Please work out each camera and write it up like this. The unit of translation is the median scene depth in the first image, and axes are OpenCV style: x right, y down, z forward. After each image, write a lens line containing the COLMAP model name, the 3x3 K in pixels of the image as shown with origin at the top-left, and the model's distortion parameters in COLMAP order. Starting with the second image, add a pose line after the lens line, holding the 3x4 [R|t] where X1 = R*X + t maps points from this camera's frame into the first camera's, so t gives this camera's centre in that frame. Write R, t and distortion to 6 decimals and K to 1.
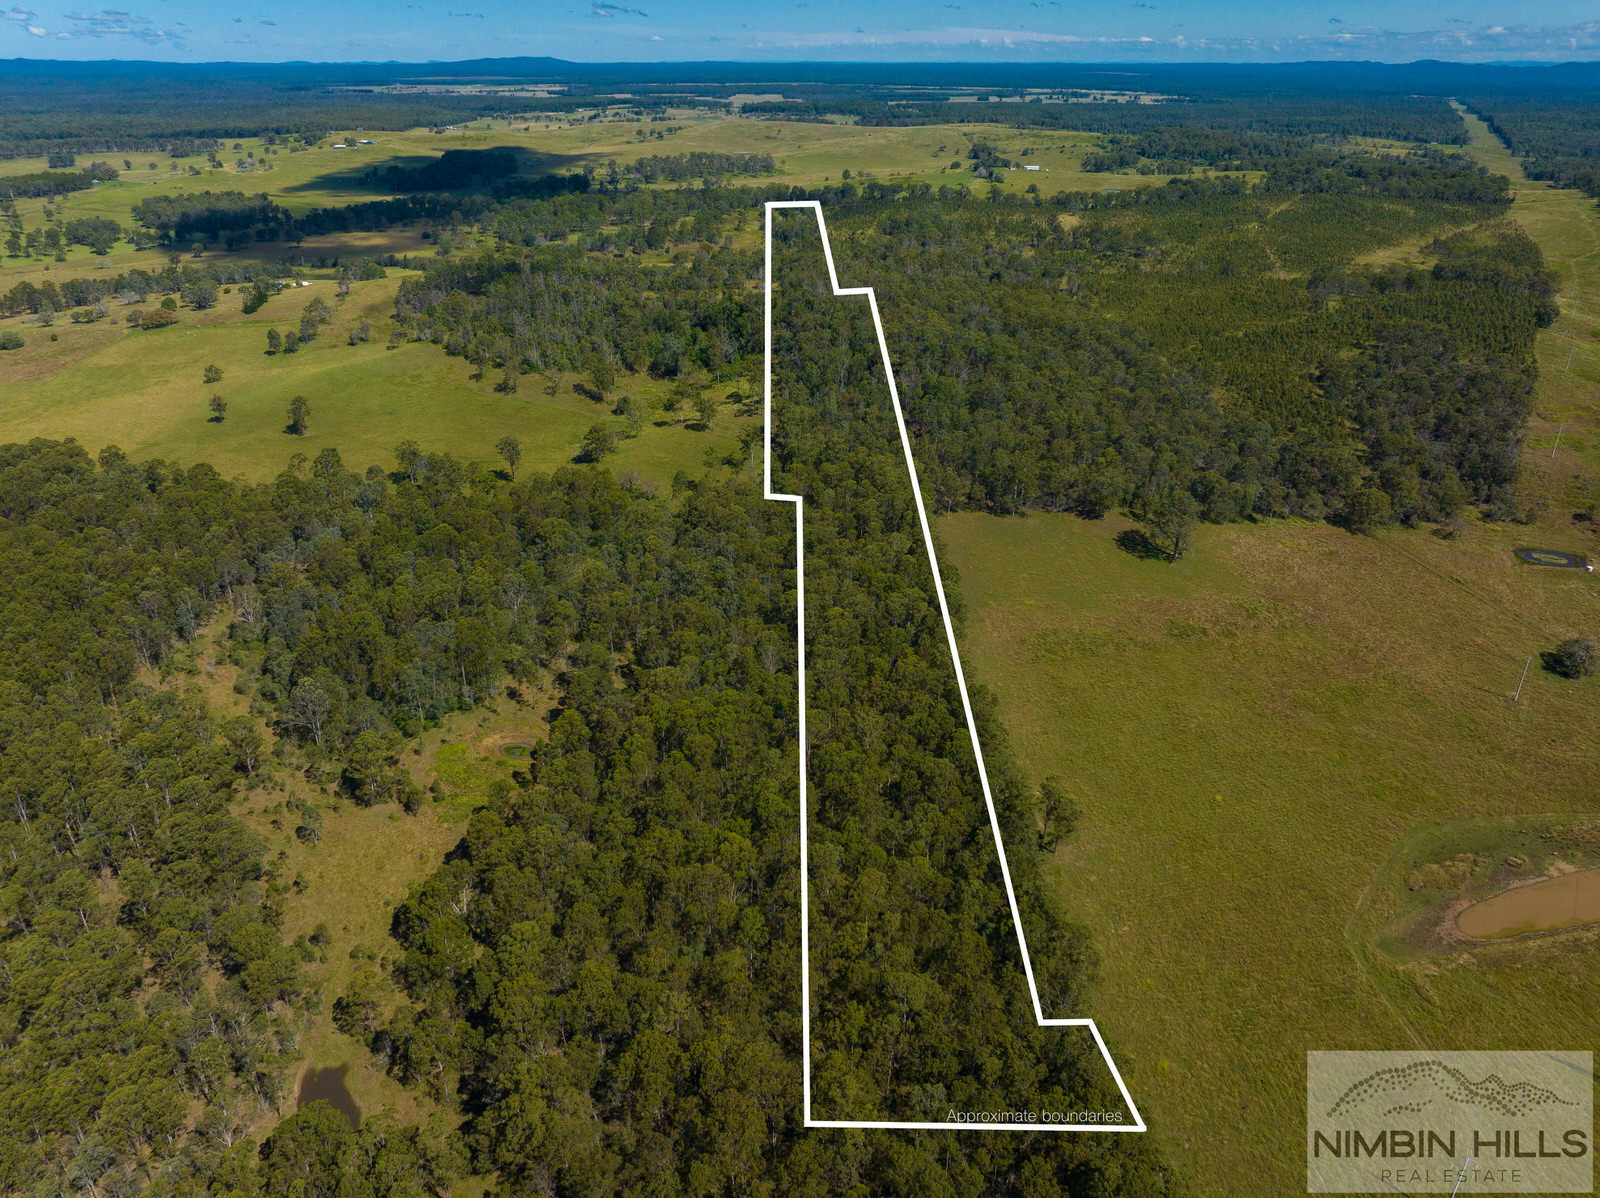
lens RADIAL K [[1134.1, 0, 801.4], [0, 1134.1, 588.9], [0, 0, 1]] dist [-0.042045, 0.006820]
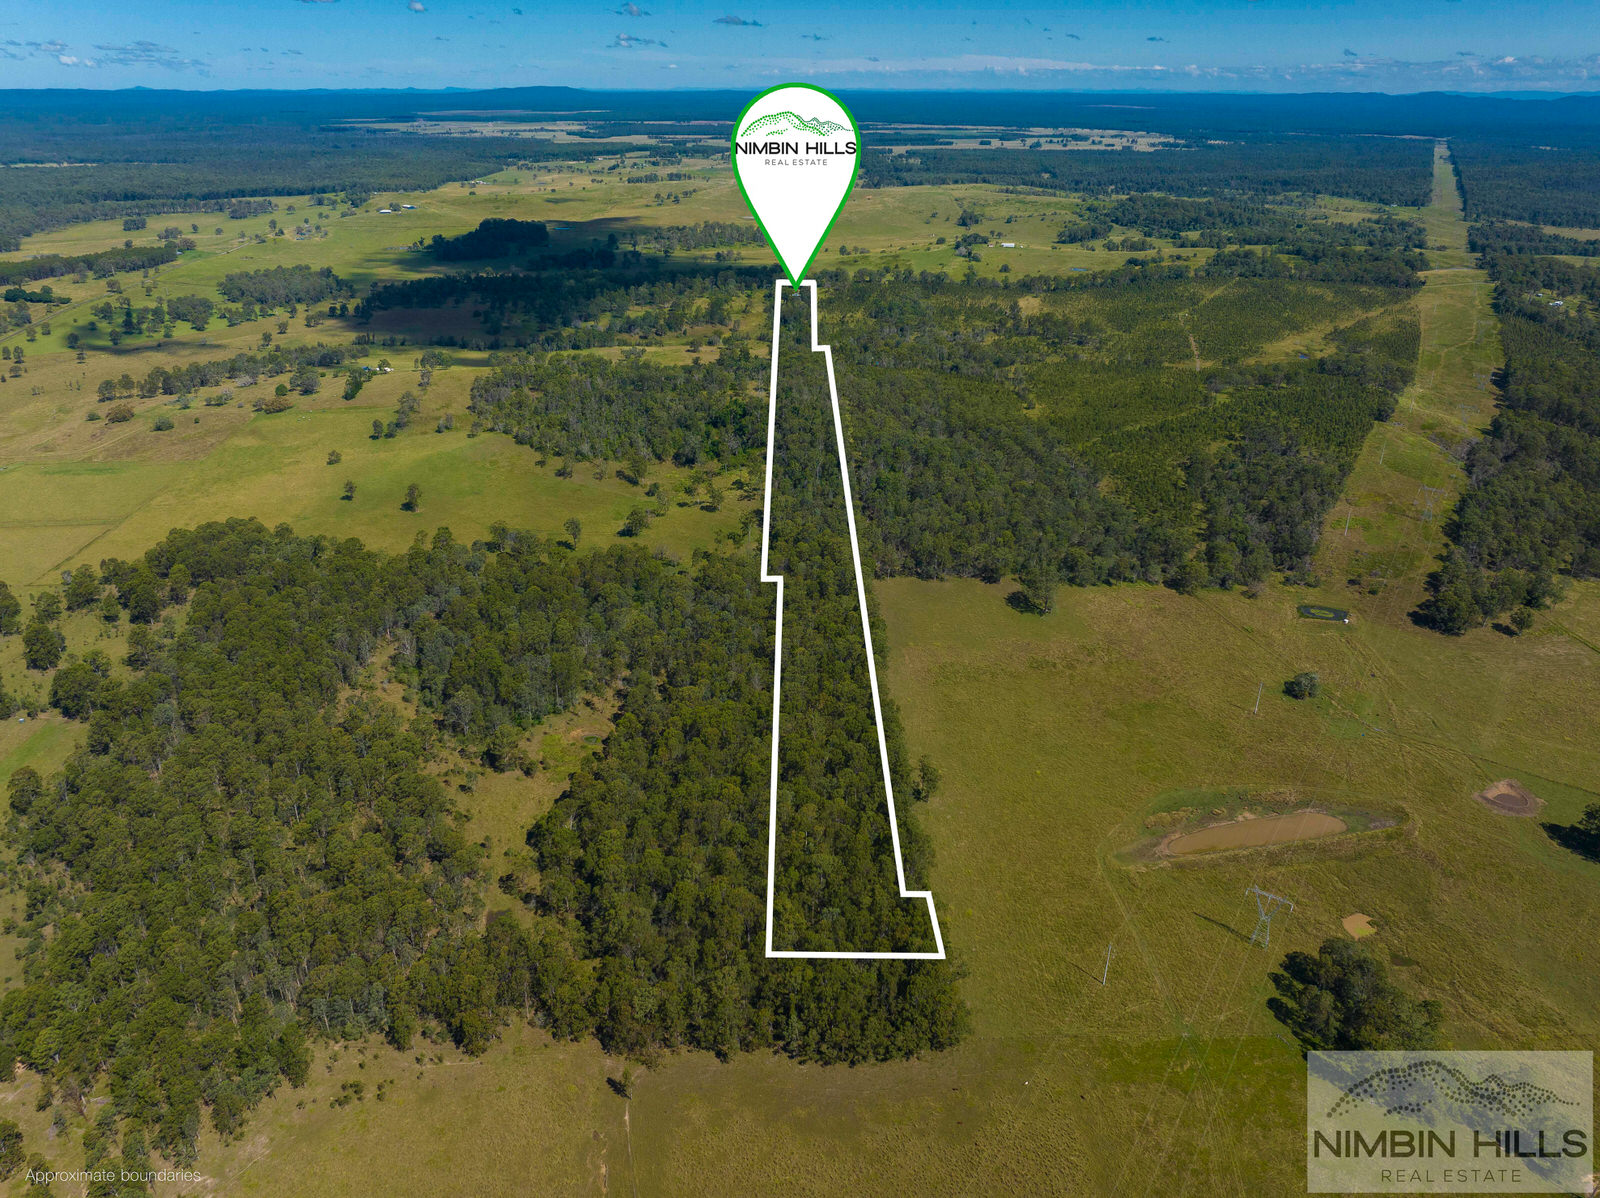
lens RADIAL K [[1127.7, 0, 799.1], [0, 1127.7, 600.6], [0, 0, 1]] dist [-0.018218, -0.046485]
pose [[0.999924, 0.006415, -0.010548, 0.033601], [-0.006505, 0.999943, -0.008501, -0.026105], [0.010492, 0.008569, 0.999908, -0.391113]]
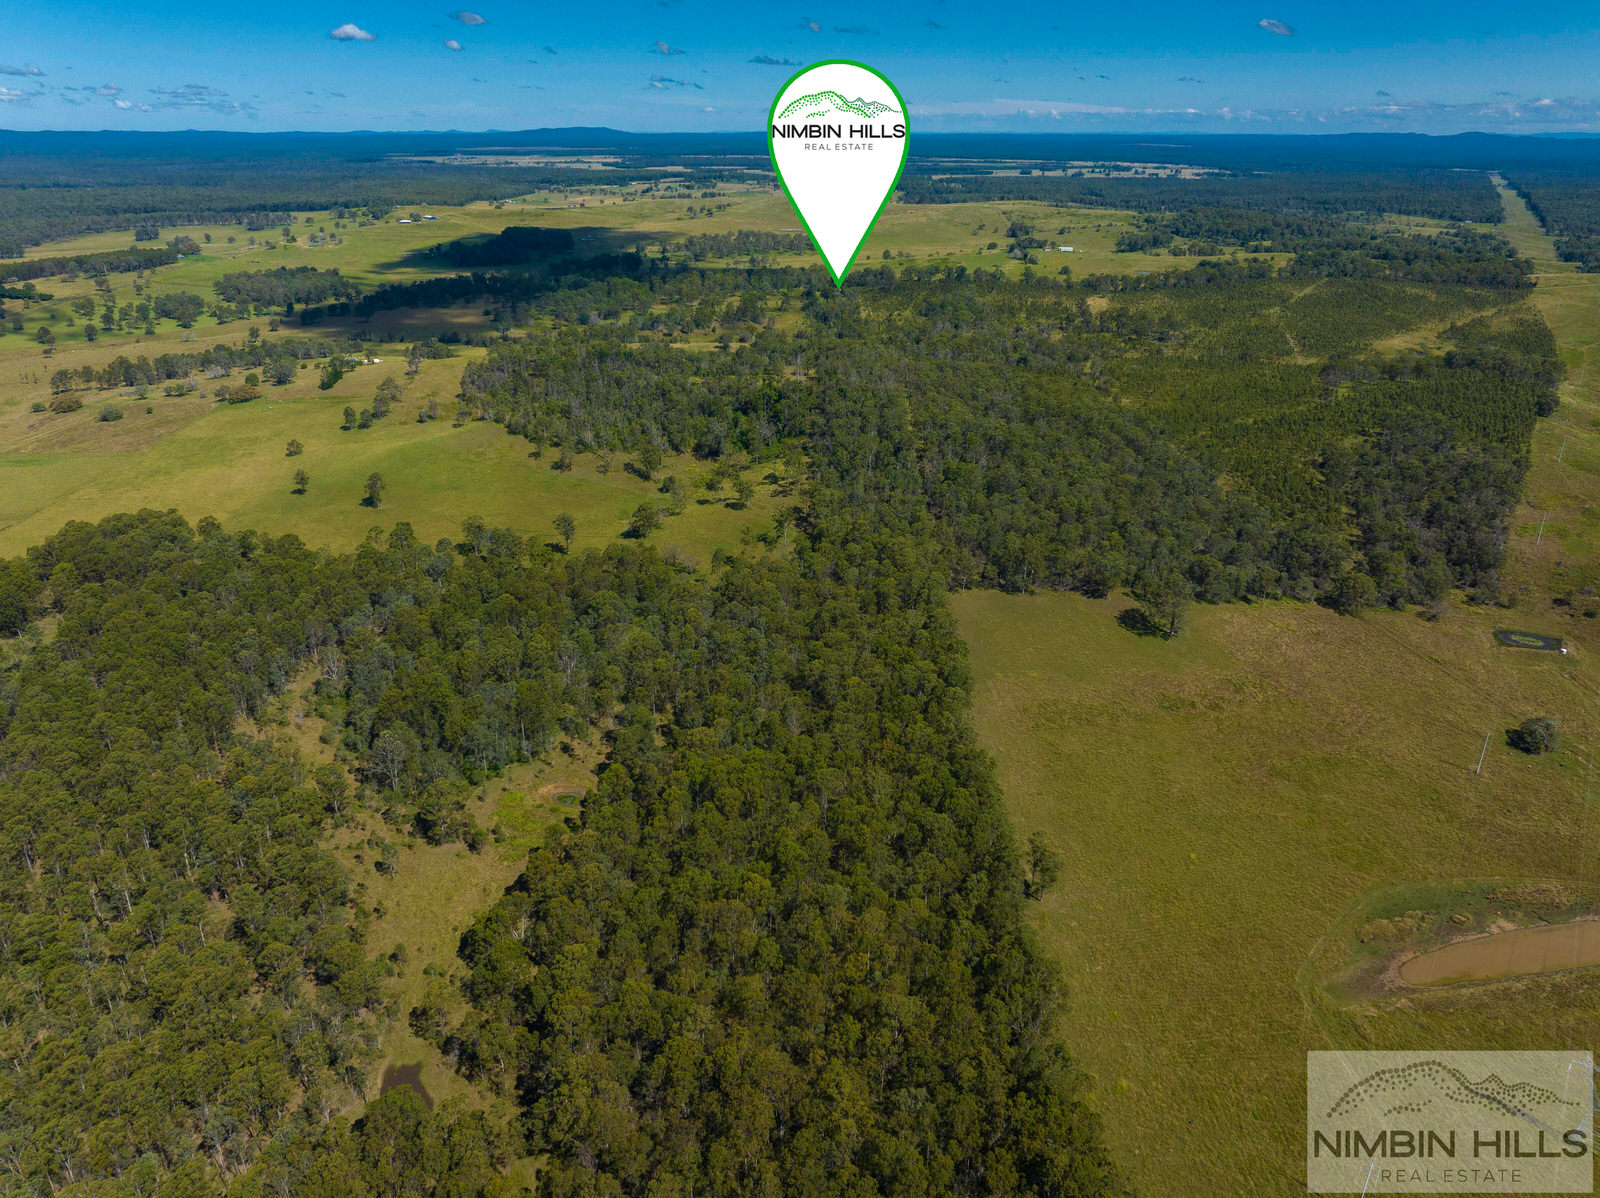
lens RADIAL K [[1134.1, 0, 801.4], [0, 1134.1, 588.9], [0, 0, 1]] dist [-0.042045, 0.006820]
pose [[0.999205, 0.015736, -0.036631, 0.013586], [-0.017649, 0.998466, -0.052485, -0.008354], [0.035749, 0.053090, 0.997950, -0.092608]]
